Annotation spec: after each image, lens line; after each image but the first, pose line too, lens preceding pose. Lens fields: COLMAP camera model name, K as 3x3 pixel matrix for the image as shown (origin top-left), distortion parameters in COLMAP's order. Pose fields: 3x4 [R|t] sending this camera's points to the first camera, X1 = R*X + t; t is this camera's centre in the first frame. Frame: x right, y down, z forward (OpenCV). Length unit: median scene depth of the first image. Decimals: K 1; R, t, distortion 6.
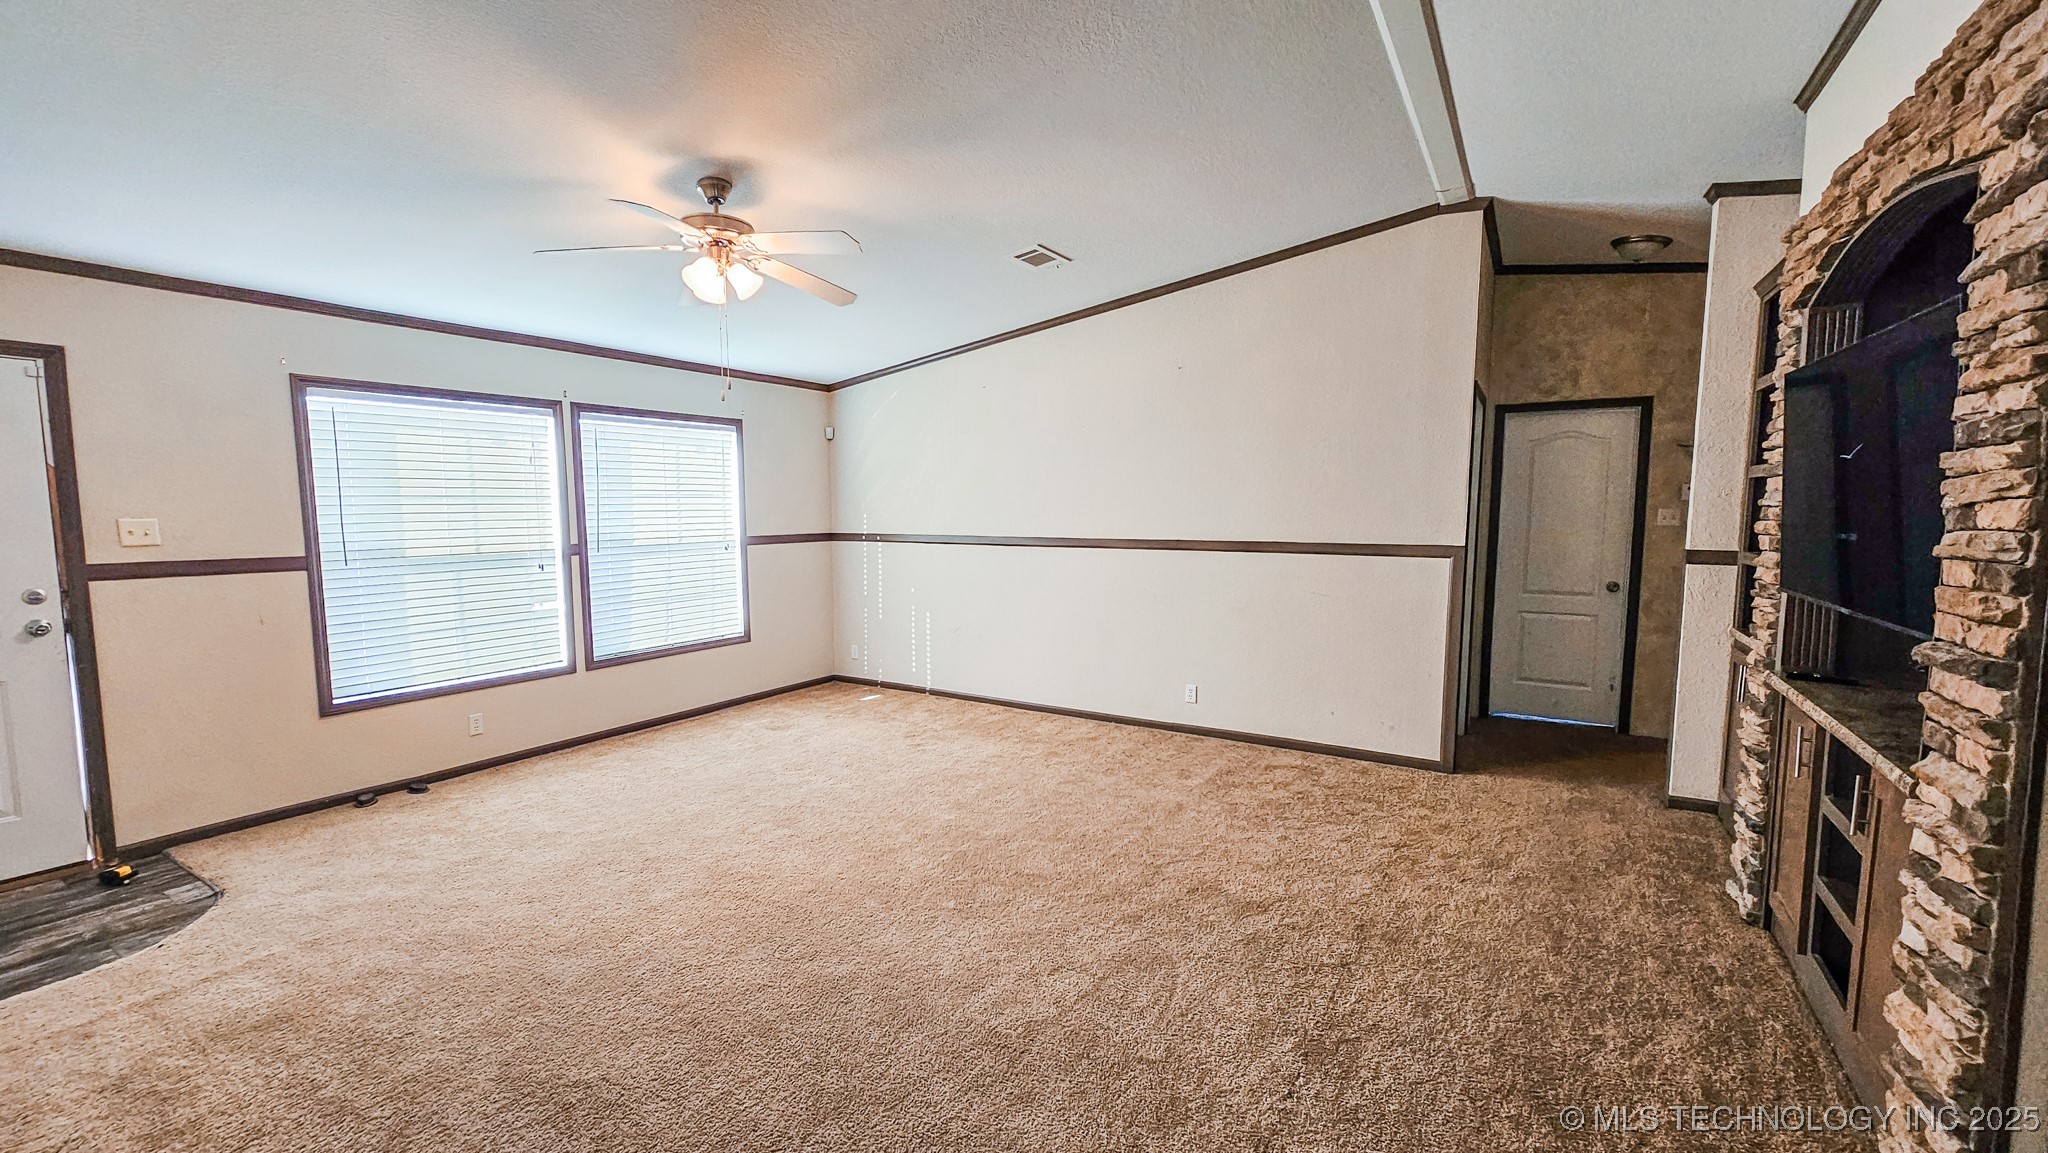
lens RADIAL K [[826.9, 0, 1026.1], [0, 826.9, 585.8], [0, 0, 1]] dist [-0.001331, -0.000128]
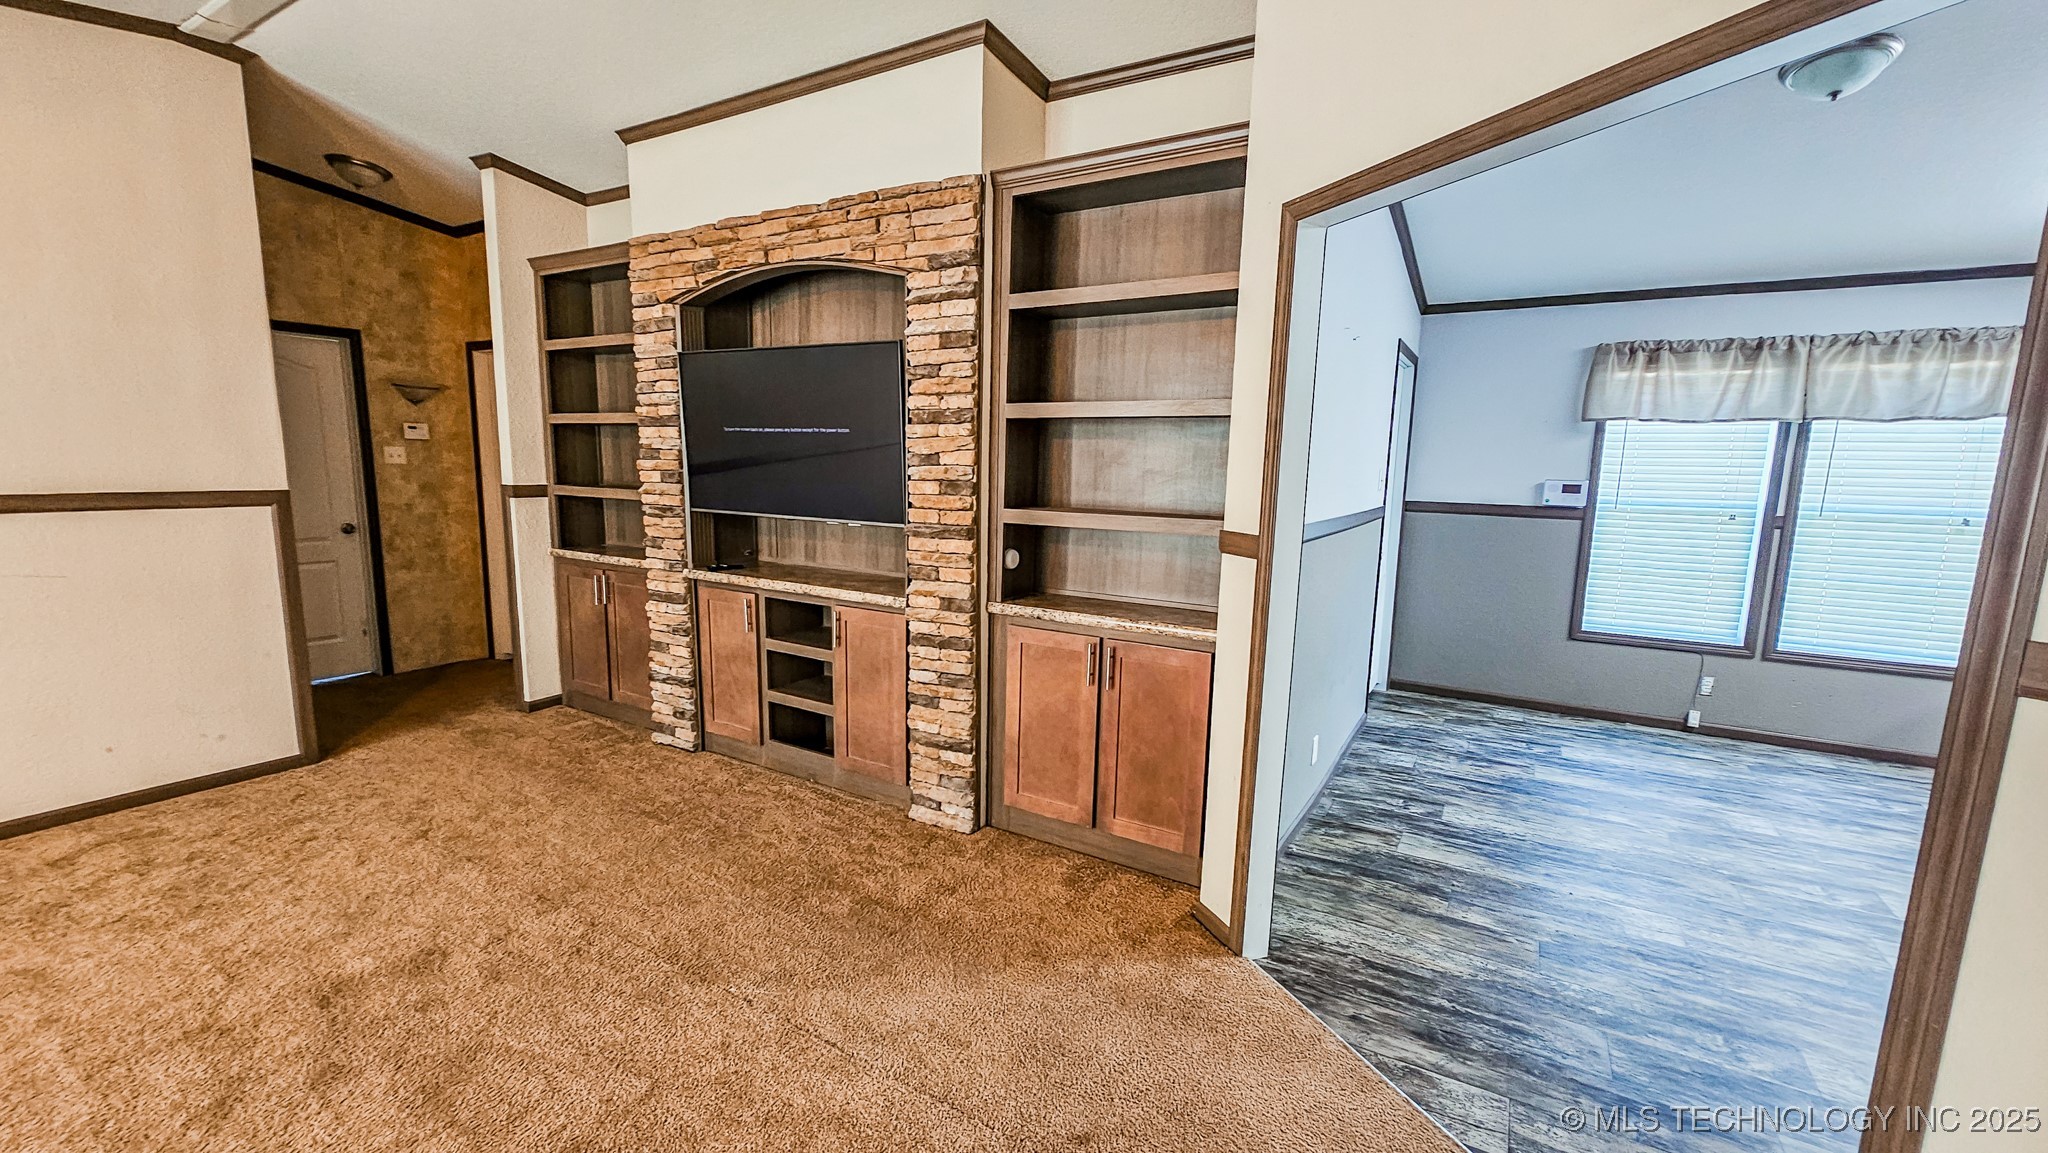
lens RADIAL K [[826.9, 0, 1026.1], [0, 826.9, 585.8], [0, 0, 1]] dist [-0.001331, -0.000128]
pose [[-0.006977, -0.152958, 0.988208, -0.342297], [0.076865, 0.985226, 0.153039, -0.027099], [-0.997017, 0.077027, 0.004884, 0.307127]]
